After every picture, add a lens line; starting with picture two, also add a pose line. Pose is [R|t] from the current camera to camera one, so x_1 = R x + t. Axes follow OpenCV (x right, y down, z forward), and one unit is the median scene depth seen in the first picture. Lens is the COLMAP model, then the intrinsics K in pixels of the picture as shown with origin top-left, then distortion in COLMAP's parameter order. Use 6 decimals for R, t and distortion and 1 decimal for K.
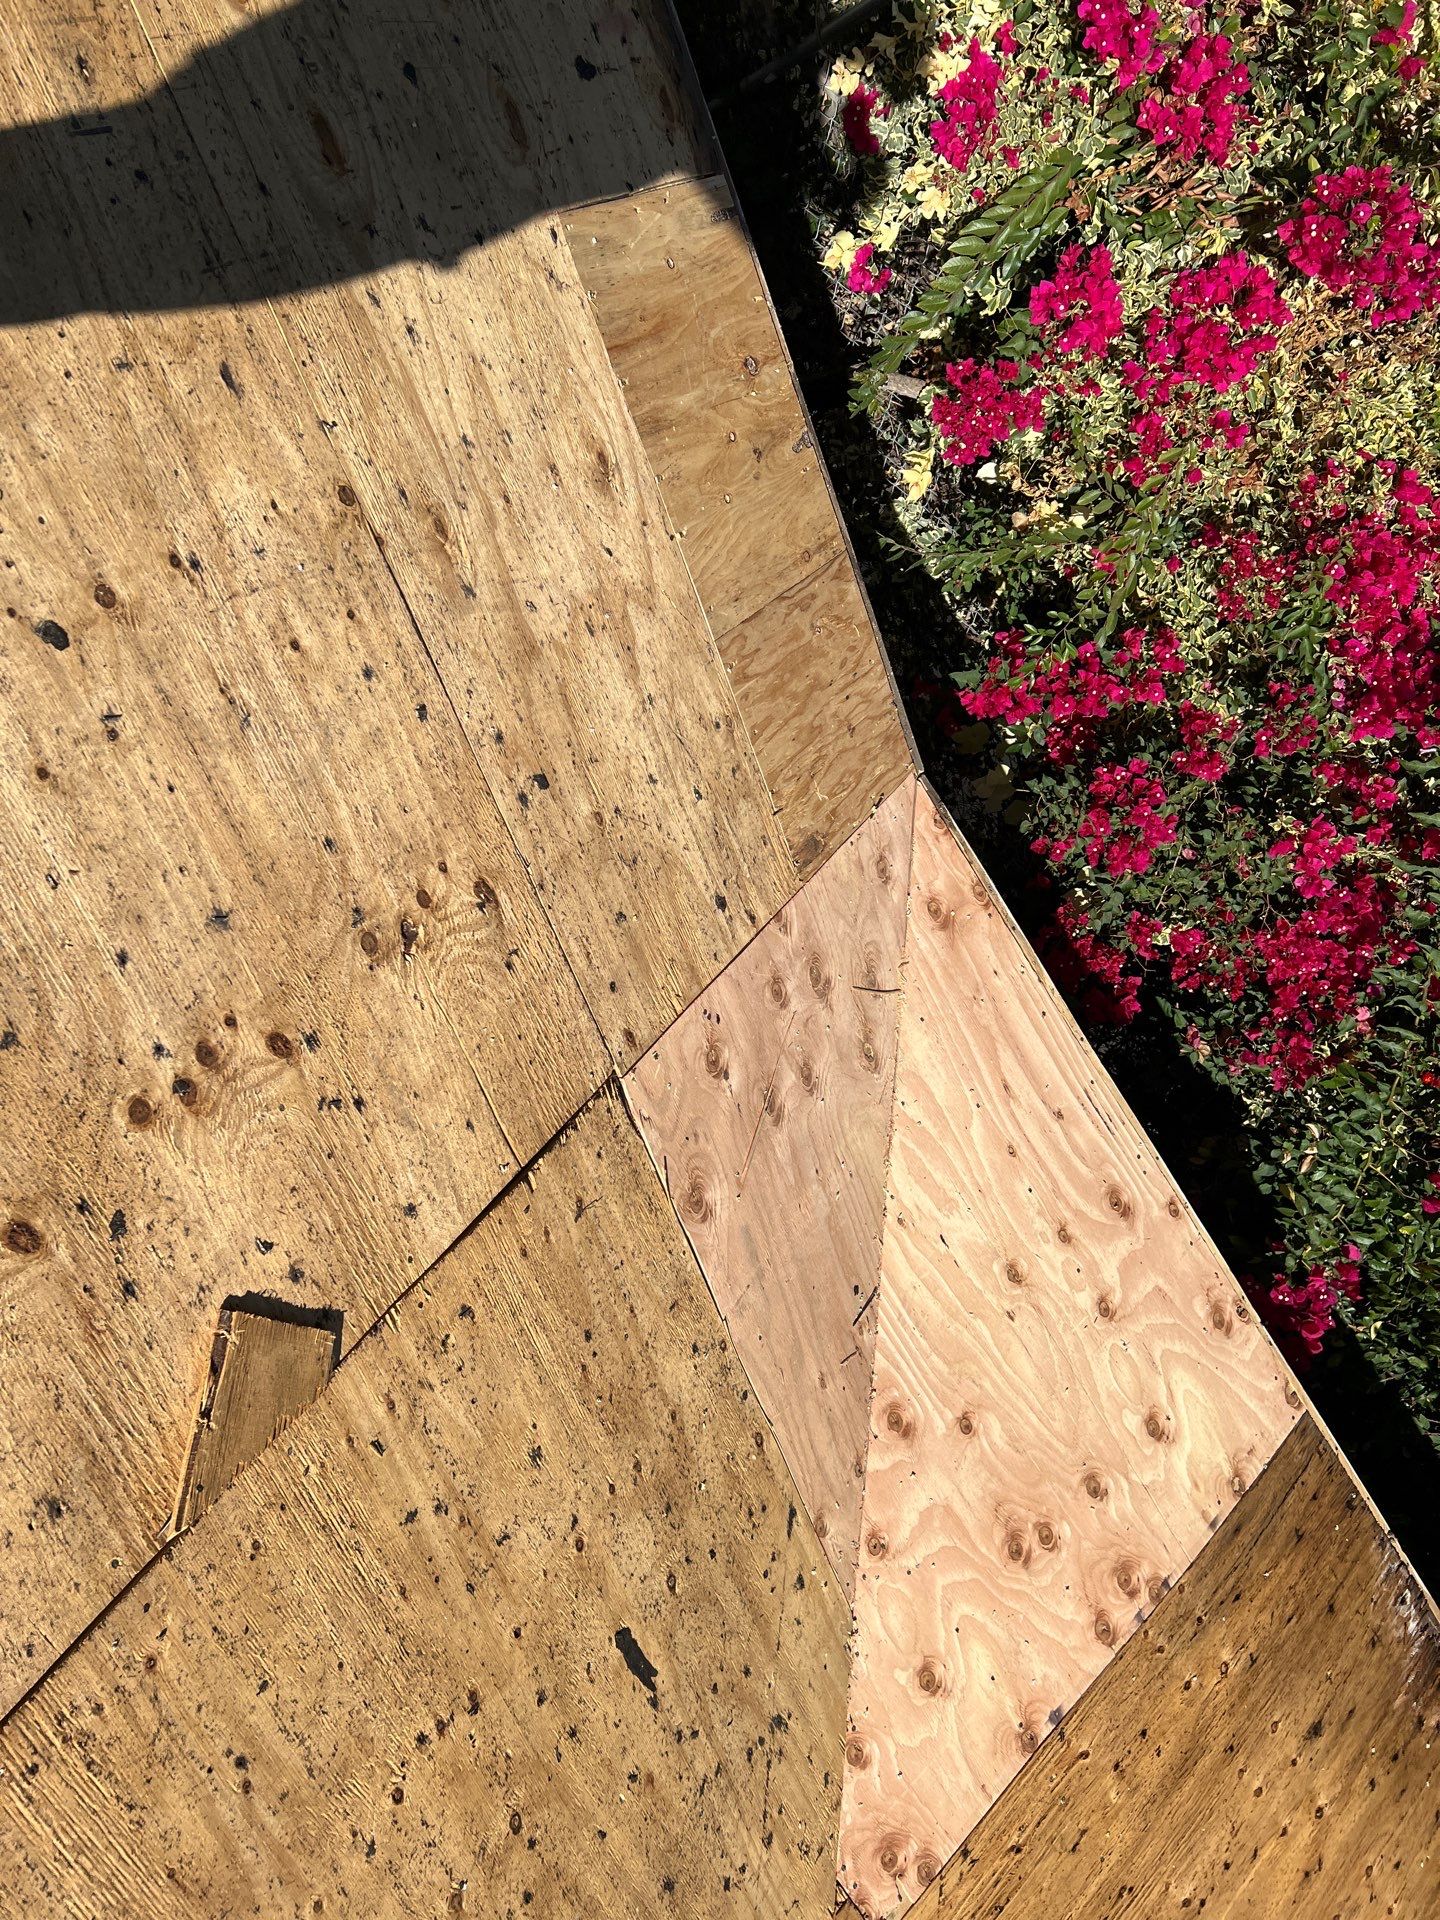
lens RADIAL K [[1437.5, 0, 720.1], [0, 1437.5, 903.5], [0, 0, 1]] dist [0.037925, -0.040068]
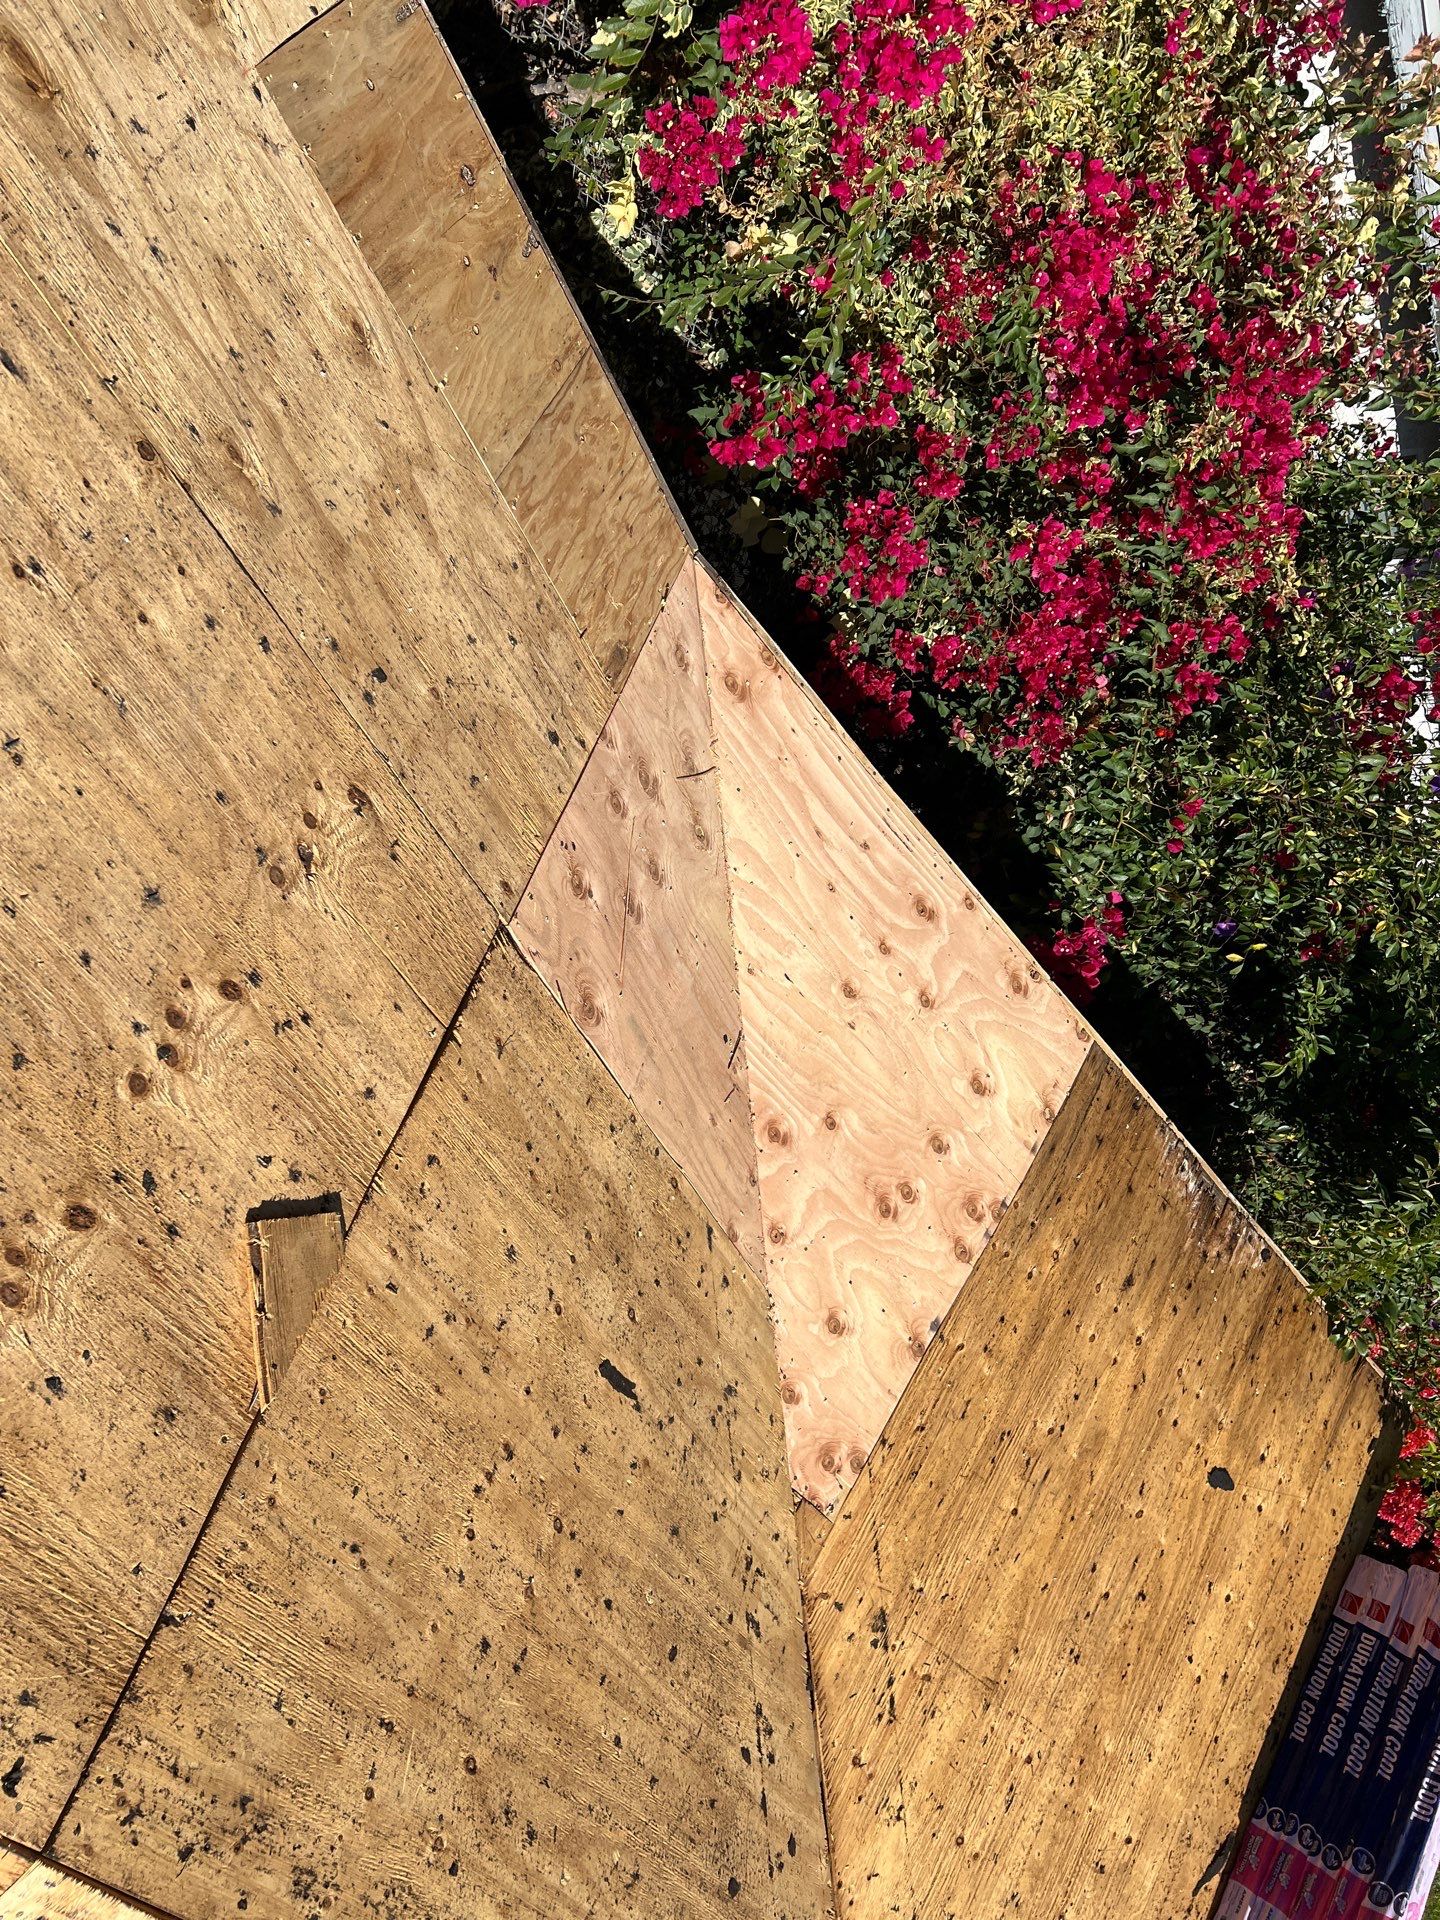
lens RADIAL K [[1417.7, 0, 717.7], [0, 1417.7, 922.4], [0, 0, 1]] dist [0.048960, -0.075967]
pose [[0.970722, -0.198433, 0.135360, -0.048463], [0.162588, 0.957603, 0.237828, -0.095482], [-0.176814, -0.208857, 0.961829, -0.073085]]
